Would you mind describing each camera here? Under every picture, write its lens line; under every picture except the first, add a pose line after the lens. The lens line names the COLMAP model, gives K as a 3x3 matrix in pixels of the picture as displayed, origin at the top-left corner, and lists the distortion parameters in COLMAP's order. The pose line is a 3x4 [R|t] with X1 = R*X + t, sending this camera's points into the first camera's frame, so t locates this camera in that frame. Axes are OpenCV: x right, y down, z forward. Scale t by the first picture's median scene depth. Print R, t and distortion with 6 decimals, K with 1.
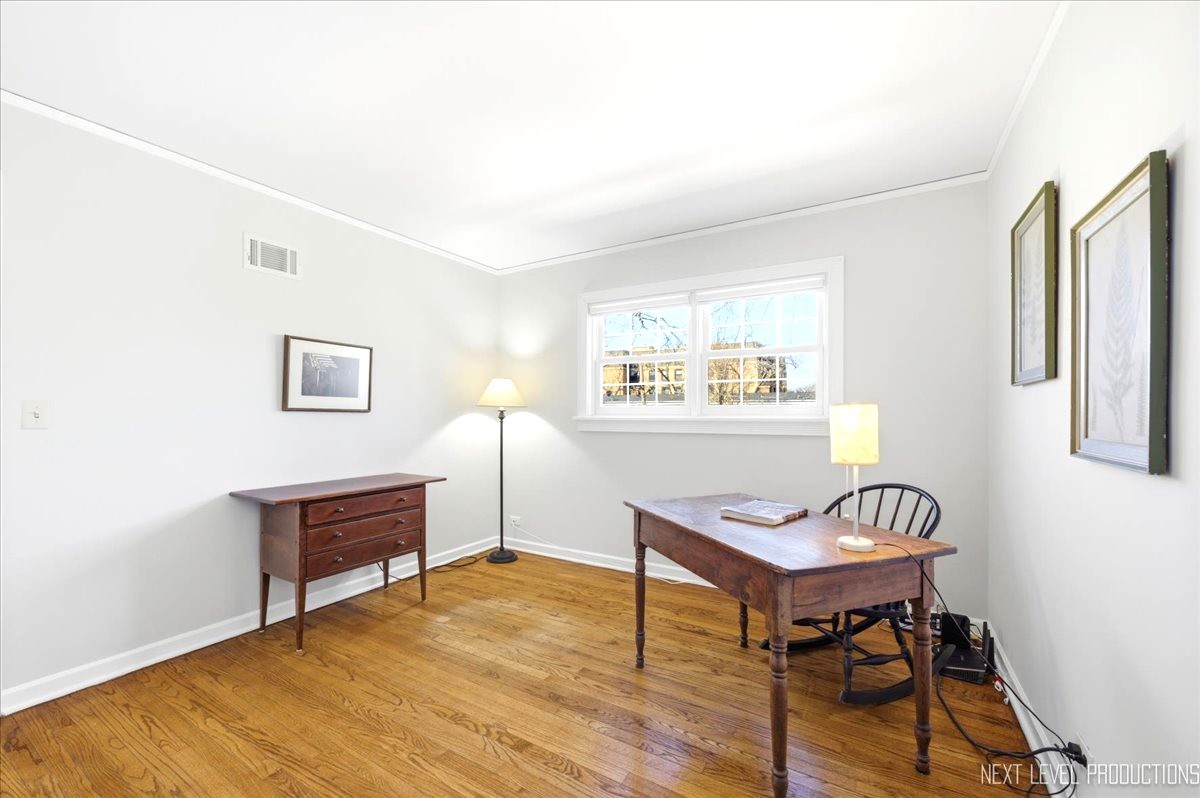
lens RADIAL K [[479.8, 0, 592.9], [0, 479.8, 396.7], [0, 0, 1]] dist [-0.003633, 0.000078]
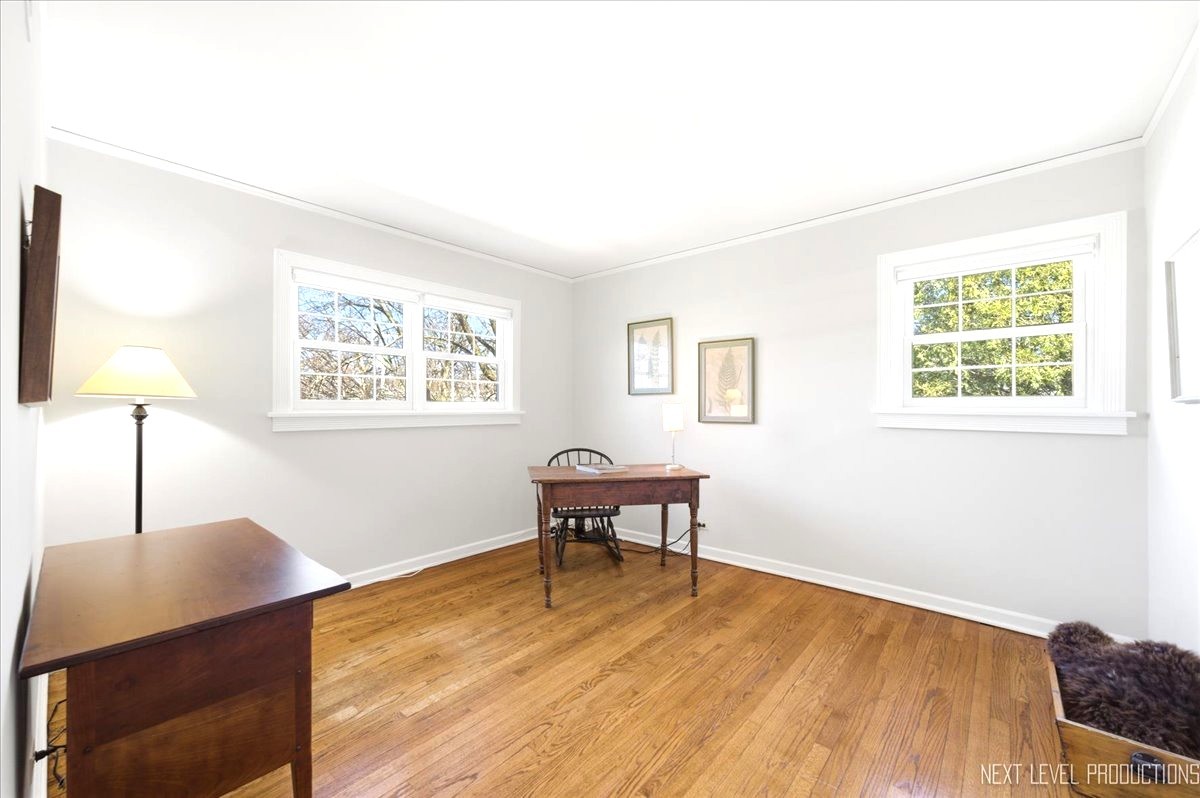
lens RADIAL K [[475.8, 0, 597.6], [0, 475.8, 405.4], [0, 0, 1]] dist [0.001063, -0.000246]
pose [[0.165059, 0.002458, 0.986281, -0.962656], [-0.036524, 0.999326, 0.003622, 0.013746], [-0.985607, -0.036621, 0.165037, 0.577694]]
